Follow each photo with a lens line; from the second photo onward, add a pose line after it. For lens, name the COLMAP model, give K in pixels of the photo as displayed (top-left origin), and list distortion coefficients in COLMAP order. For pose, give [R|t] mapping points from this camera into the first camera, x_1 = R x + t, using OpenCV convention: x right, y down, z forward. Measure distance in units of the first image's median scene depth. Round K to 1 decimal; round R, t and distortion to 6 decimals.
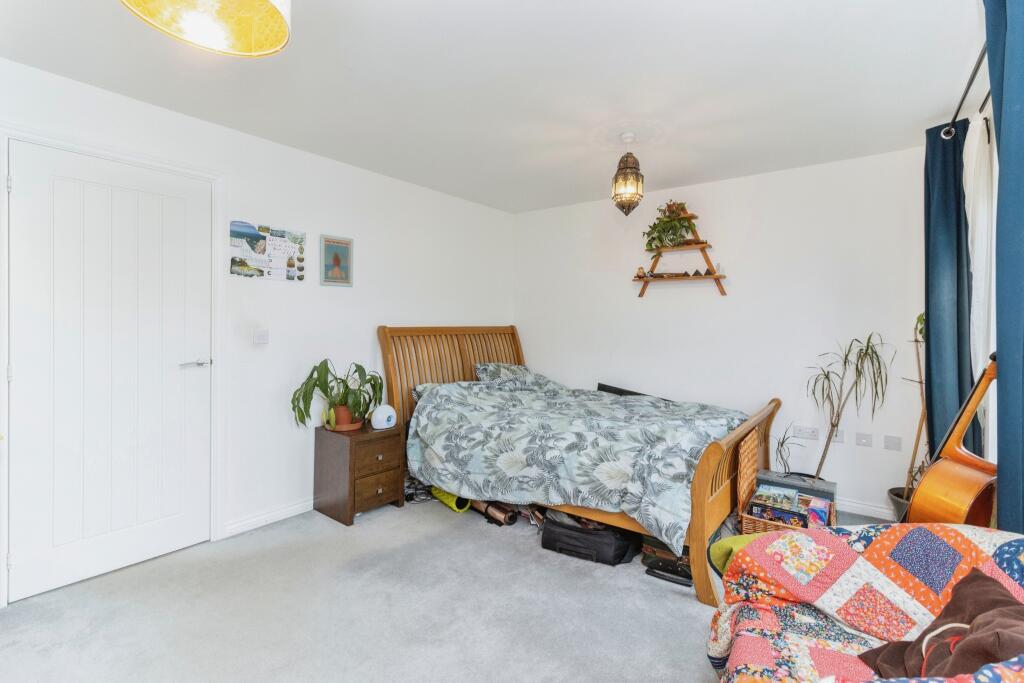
lens RADIAL K [[467.7, 0, 512.0], [0, 467.7, 341.5], [0, 0, 1]] dist [-0.001756, -0.000132]
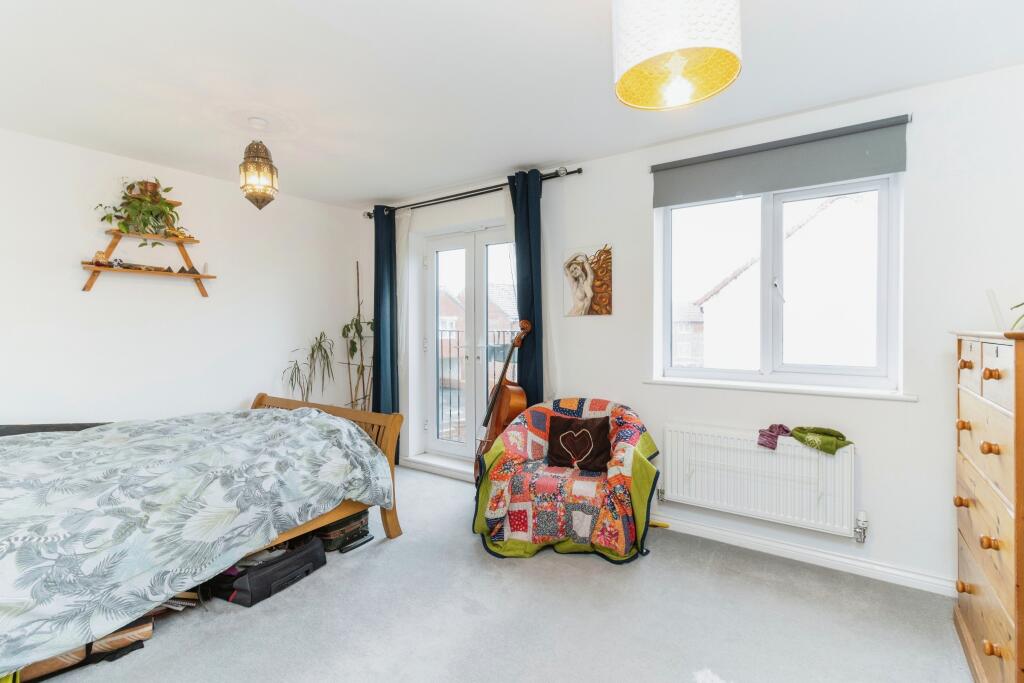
lens RADIAL K [[481.8, 0, 512.0], [0, 481.8, 341.5], [0, 0, 1]] dist [0.001884, 0.000318]
pose [[-0.028127, -0.044300, 0.998622, -0.704530], [0.040930, 0.998129, 0.045431, -0.033384], [-0.998766, 0.042151, -0.026261, 0.509490]]
